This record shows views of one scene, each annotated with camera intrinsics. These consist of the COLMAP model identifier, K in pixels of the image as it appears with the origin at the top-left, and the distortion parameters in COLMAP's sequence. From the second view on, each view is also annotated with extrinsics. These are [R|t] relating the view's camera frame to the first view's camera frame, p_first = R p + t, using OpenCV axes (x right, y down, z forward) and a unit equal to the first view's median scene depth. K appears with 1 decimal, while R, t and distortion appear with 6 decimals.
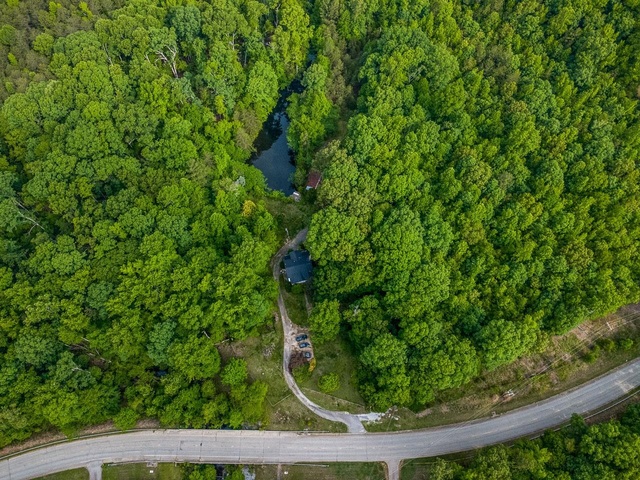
lens RADIAL K [[449.8, 0, 320.0], [0, 449.8, 240.0], [0, 0, 1]] dist [0.005749, -0.000857]
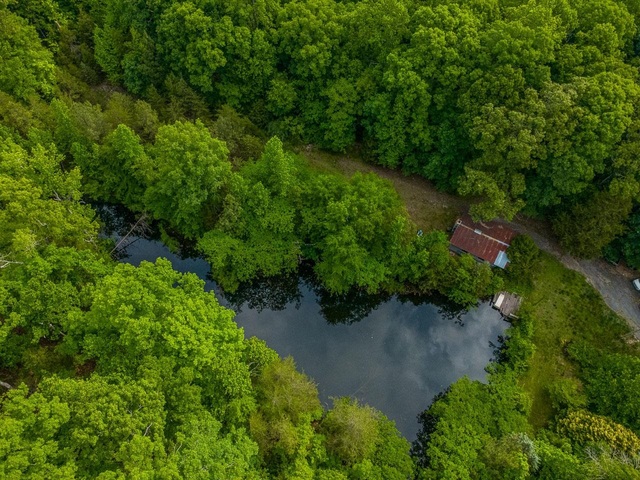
lens RADIAL K [[449.8, 0, 320.0], [0, 449.8, 240.0], [0, 0, 1]] dist [0.005749, -0.000857]
pose [[0.143005, -0.874273, 0.463892, -0.236786], [0.894585, 0.314693, 0.317310, -0.431249], [-0.423399, 0.369614, 0.827115, 0.847593]]
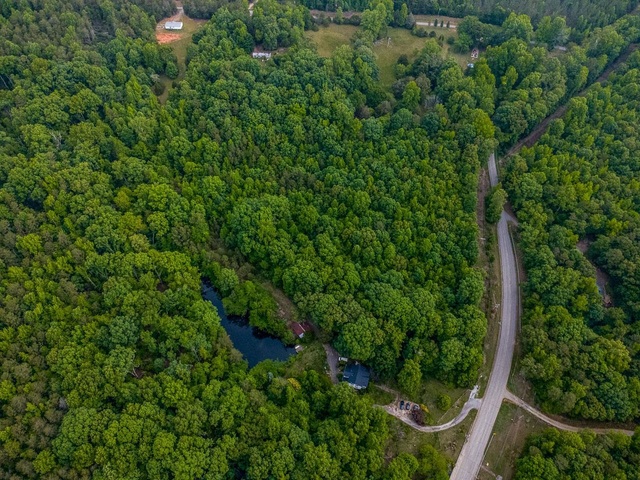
lens RADIAL K [[449.8, 0, 320.0], [0, 449.8, 240.0], [0, 0, 1]] dist [0.005749, -0.000857]
pose [[0.517208, -0.692659, 0.502712, -0.509832], [0.772503, 0.630664, 0.074178, -0.385406], [-0.368423, 0.349981, 0.861265, -0.231149]]
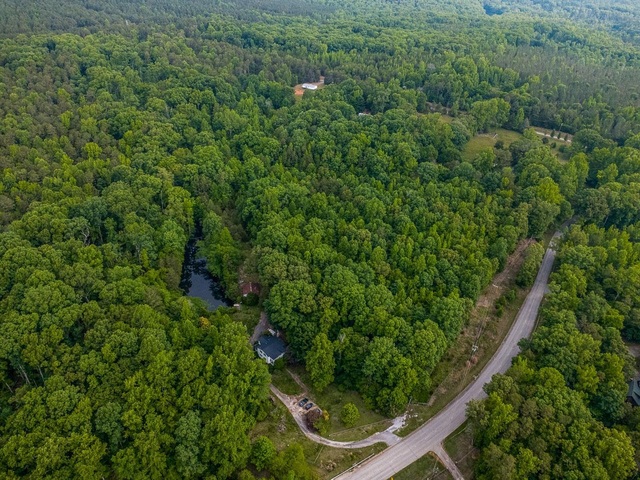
lens RADIAL K [[449.8, 0, 320.0], [0, 449.8, 240.0], [0, 0, 1]] dist [0.005749, -0.000857]
pose [[0.853400, -0.266223, 0.448144, -0.390098], [0.453890, 0.802270, -0.387747, 0.348872], [-0.256305, 0.534311, 0.805493, -0.064204]]
